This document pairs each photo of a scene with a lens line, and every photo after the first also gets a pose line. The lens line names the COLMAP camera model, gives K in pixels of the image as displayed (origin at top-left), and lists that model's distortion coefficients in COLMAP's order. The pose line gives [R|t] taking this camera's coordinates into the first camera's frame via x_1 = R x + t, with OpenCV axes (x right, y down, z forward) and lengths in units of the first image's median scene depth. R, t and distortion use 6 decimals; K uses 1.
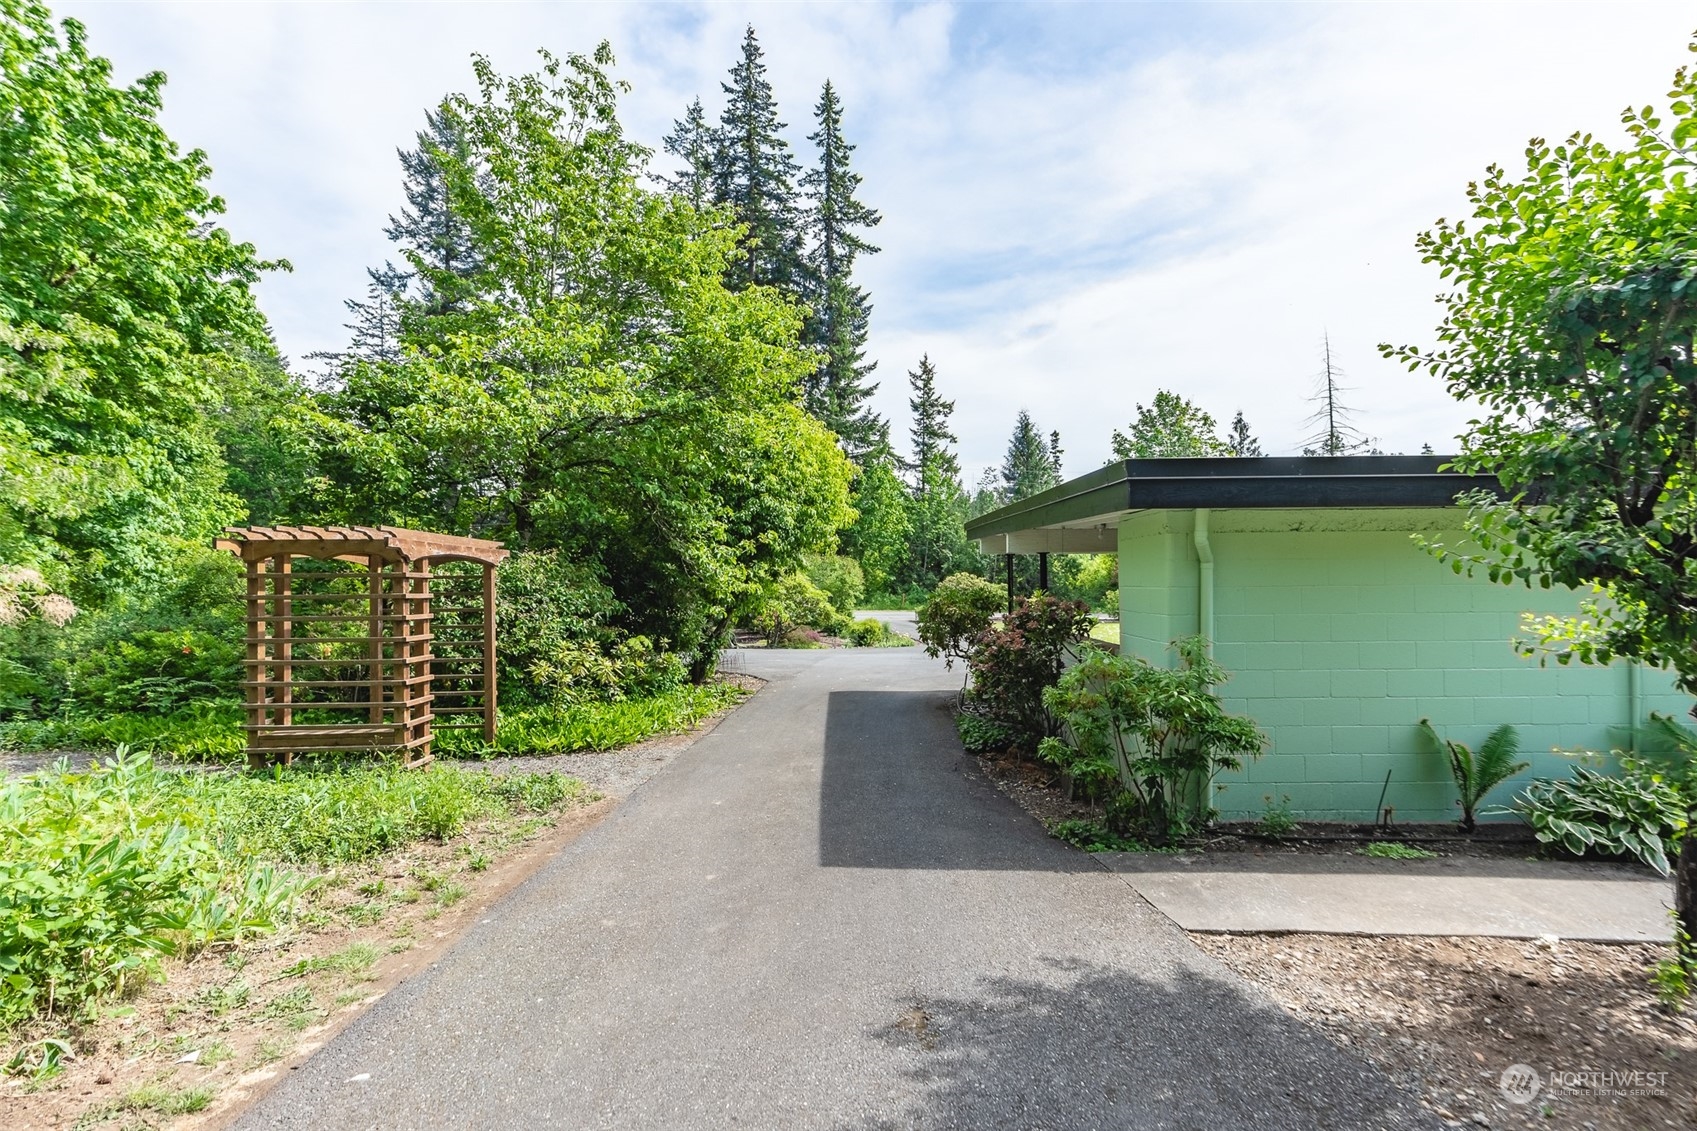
lens RADIAL K [[779.1, 0, 854.5], [0, 779.1, 568.0], [0, 0, 1]] dist [-0.014997, 0.003941]
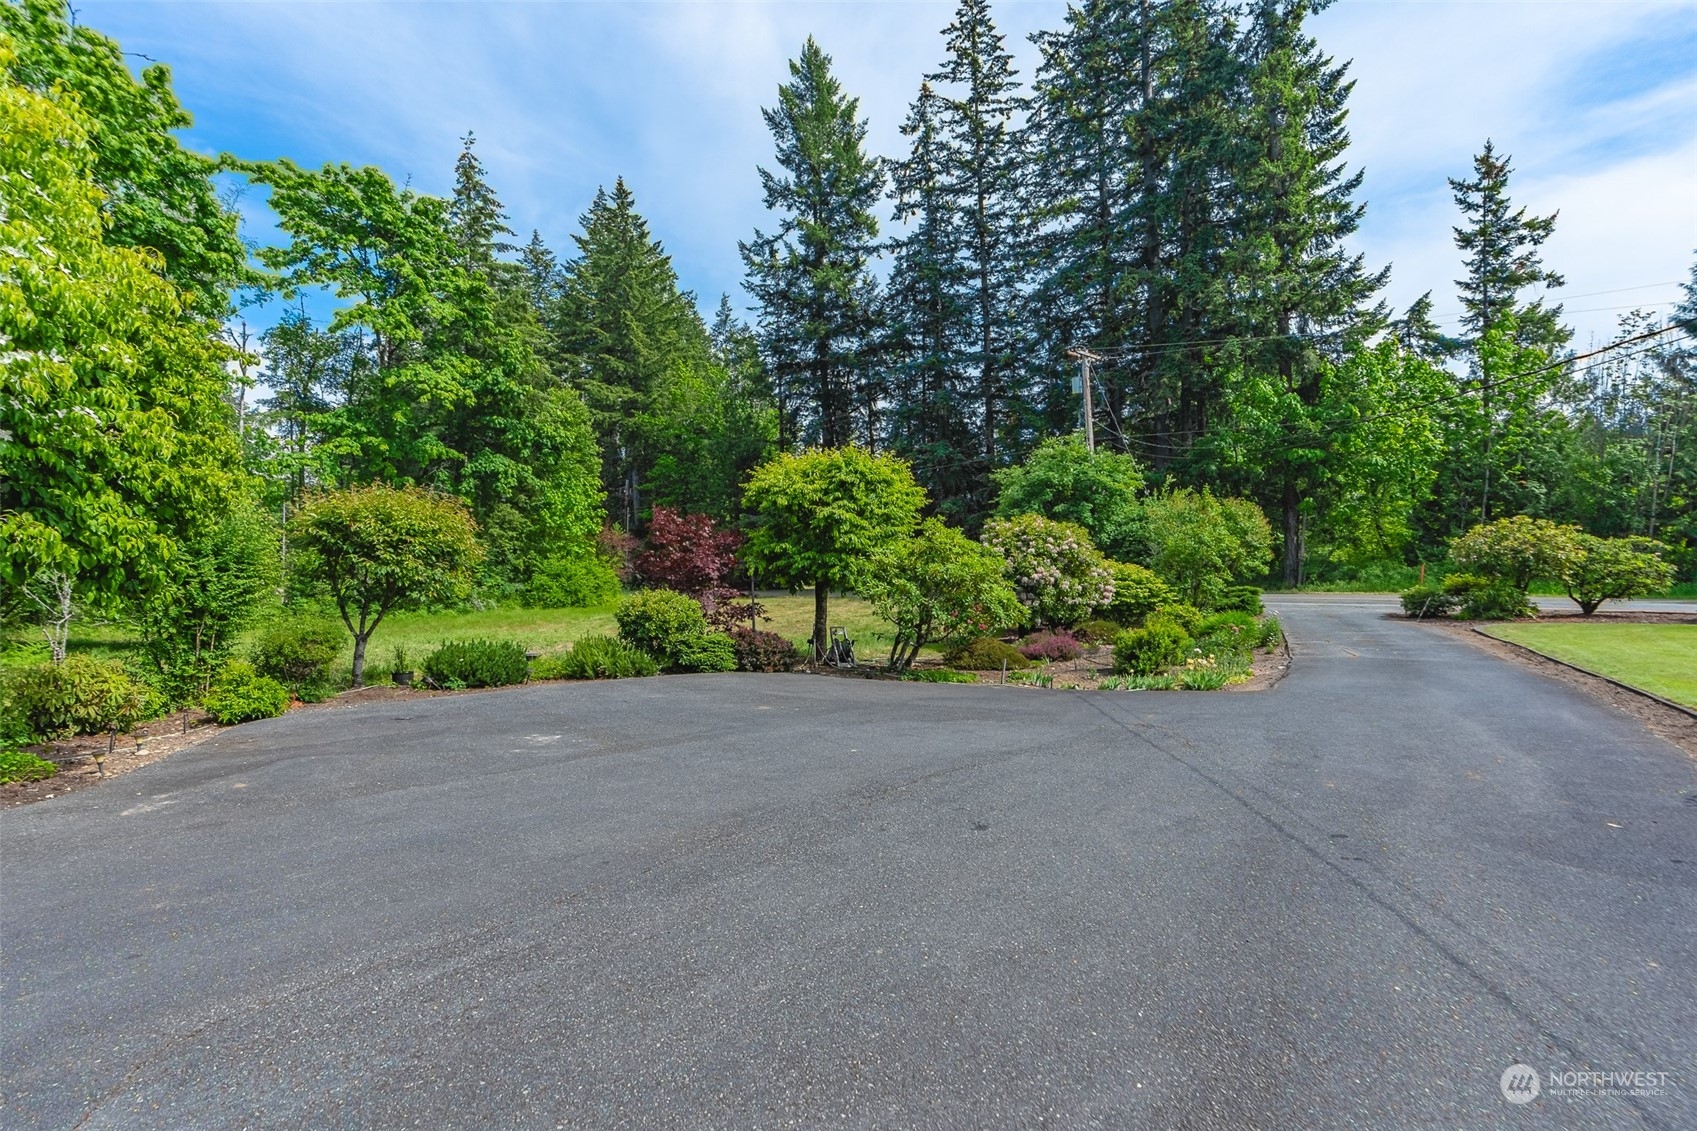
lens RADIAL K [[779.1, 0, 848.1], [0, 779.1, 563.4], [0, 0, 1]] dist [-0.014997, 0.003941]
pose [[0.775910, -0.013885, -0.630691, 0.085570], [0.032297, 0.999321, 0.017733, 0.008525], [0.630017, -0.034128, 0.775831, 0.274815]]
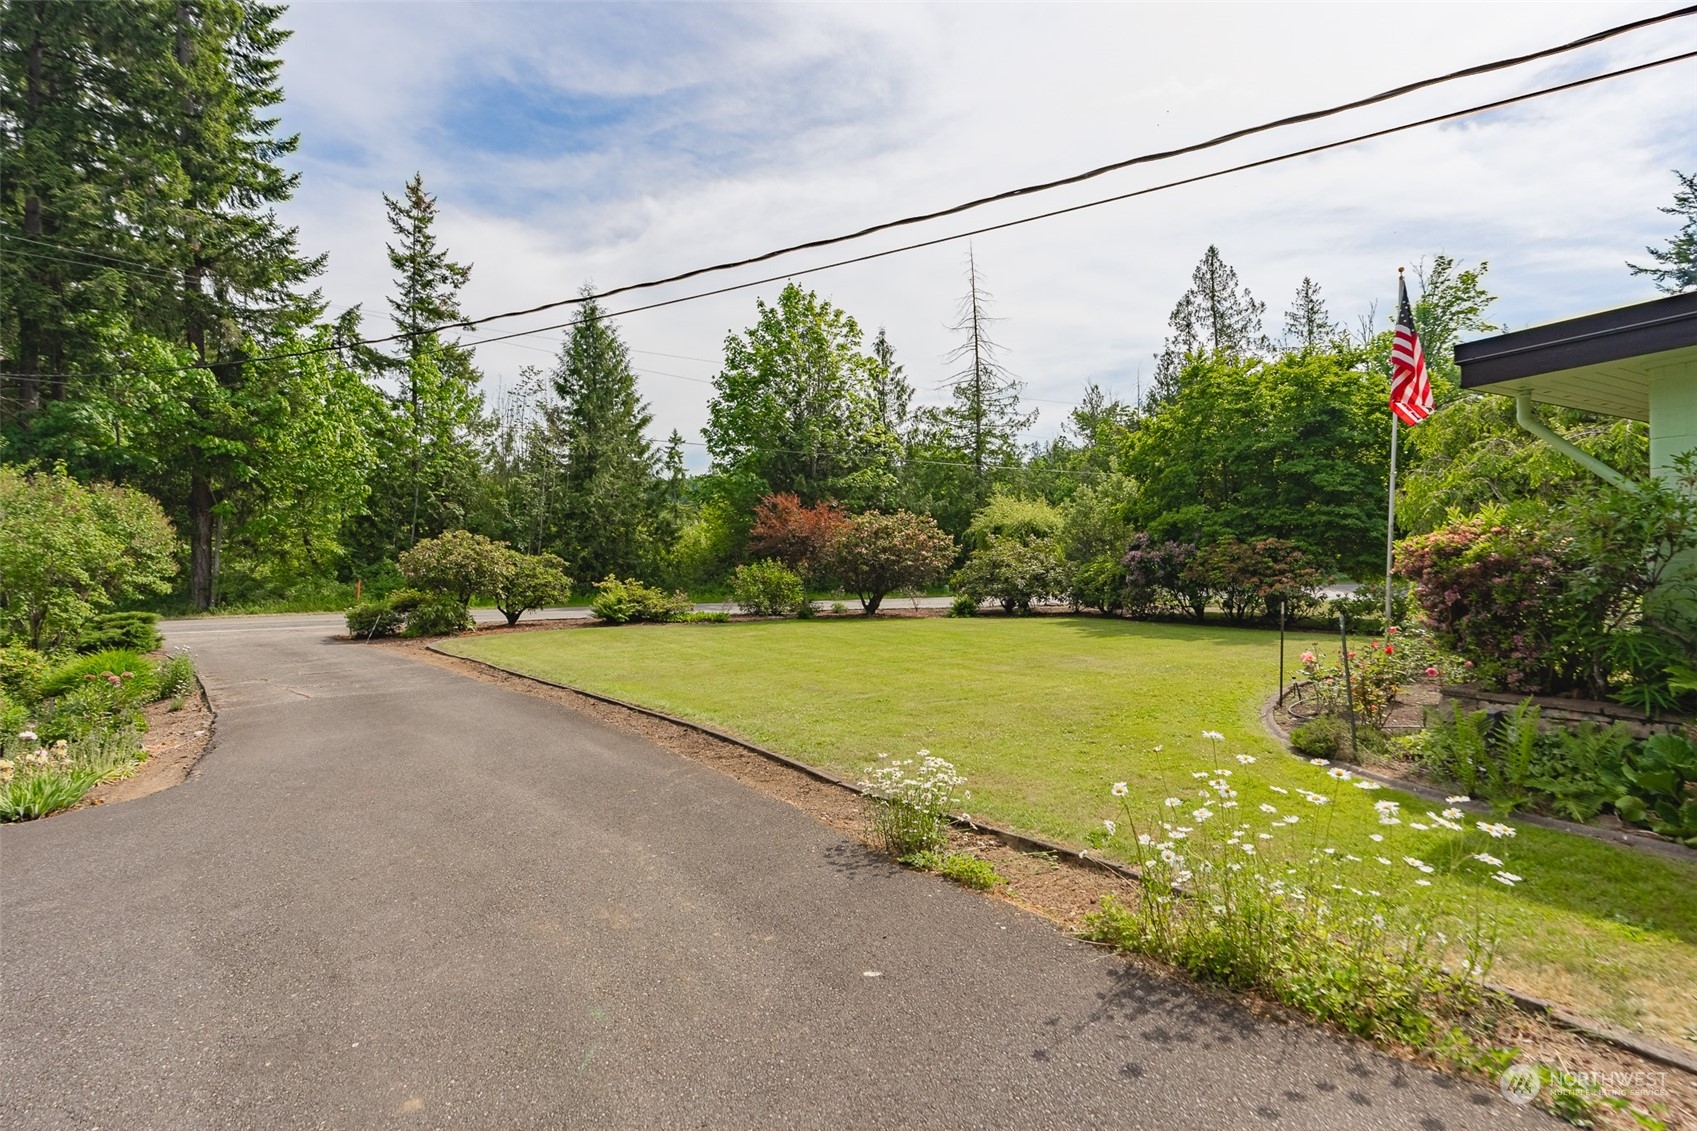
lens RADIAL K [[779.1, 0, 848.7], [0, 779.1, 567.8], [0, 0, 1]] dist [-0.014997, 0.003941]
pose [[0.857955, -0.013867, 0.513537, 0.071228], [0.002034, 0.999719, 0.023597, 0.011968], [-0.513720, -0.019200, 0.857743, 0.341208]]
